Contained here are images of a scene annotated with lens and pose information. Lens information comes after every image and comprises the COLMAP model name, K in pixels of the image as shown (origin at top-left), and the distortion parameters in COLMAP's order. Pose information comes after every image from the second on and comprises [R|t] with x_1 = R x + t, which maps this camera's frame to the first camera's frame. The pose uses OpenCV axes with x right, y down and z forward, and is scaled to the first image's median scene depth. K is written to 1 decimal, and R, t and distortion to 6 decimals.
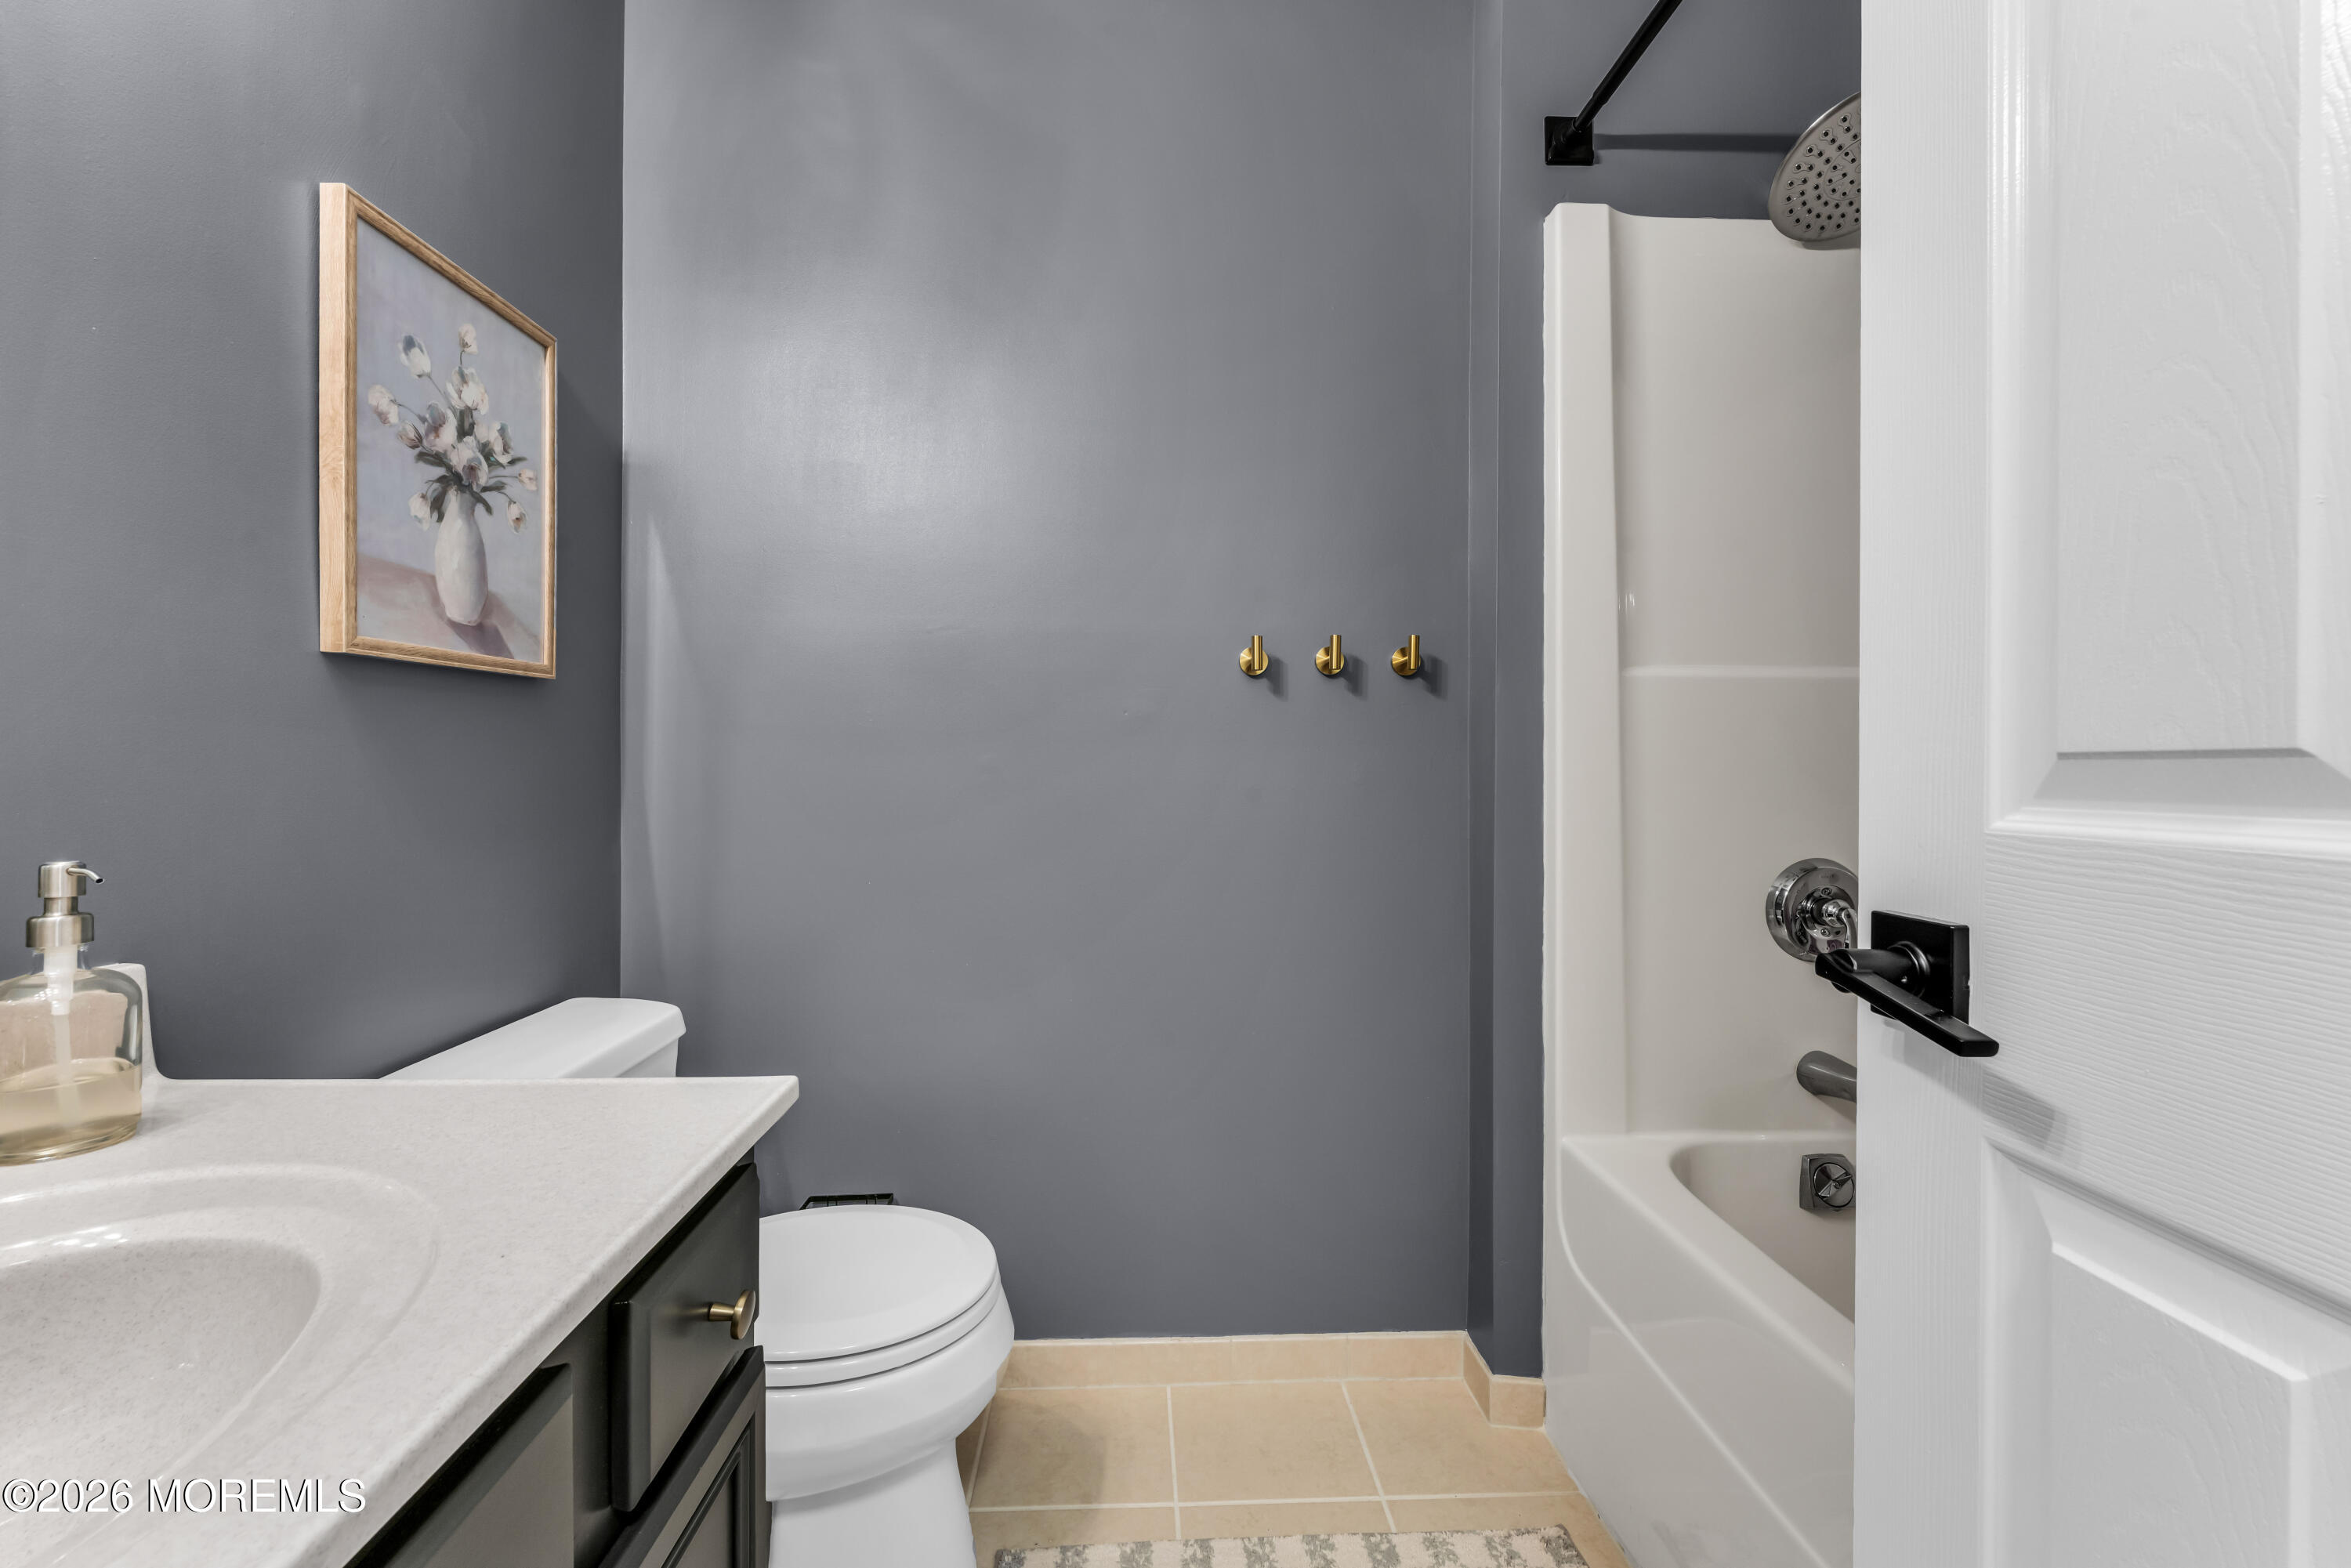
lens RADIAL K [[973.5, 0, 1172.4], [0, 973.5, 775.2], [0, 0, 1]] dist [-0.004585, -0.000033]
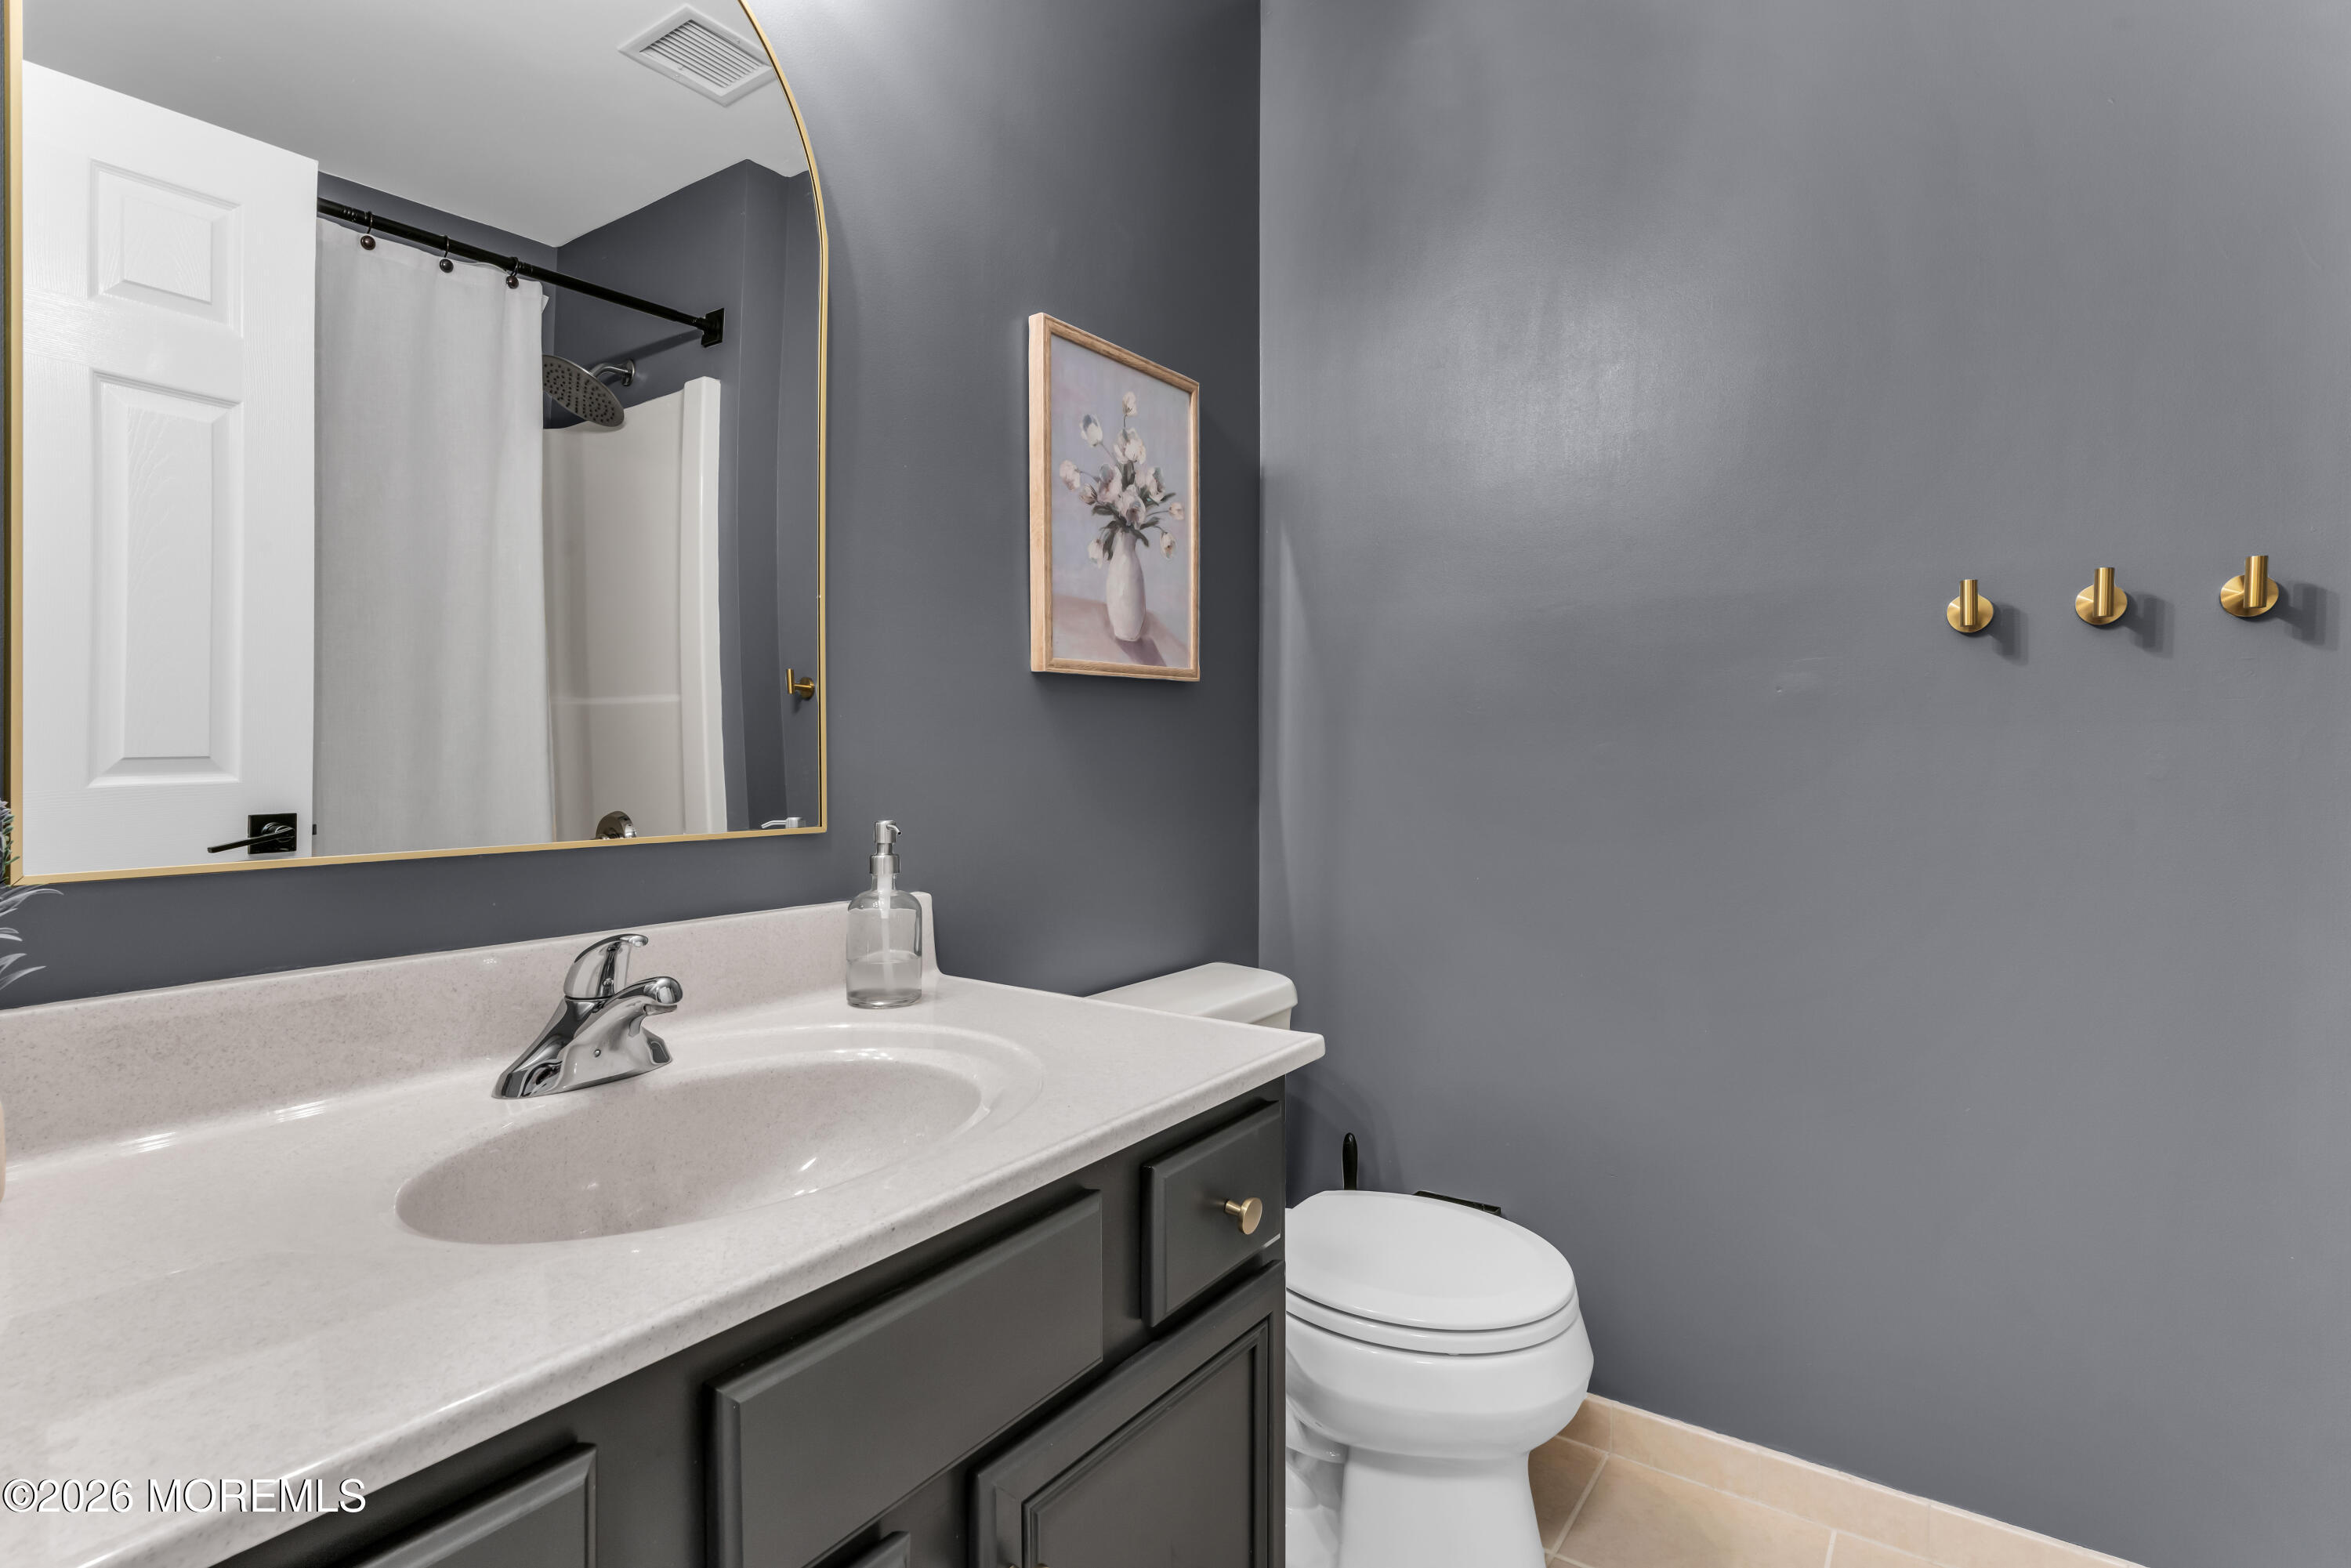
lens RADIAL K [[1126.4, 0, 1173.5], [0, 1126.4, 781.4], [0, 0, 1]] dist [-0.001688, 0.000552]
pose [[0.791206, 0.008561, -0.611490, 0.181520], [-0.000532, 0.999911, 0.013311, 0.001408], [0.611550, -0.010207, 0.791140, -0.082895]]
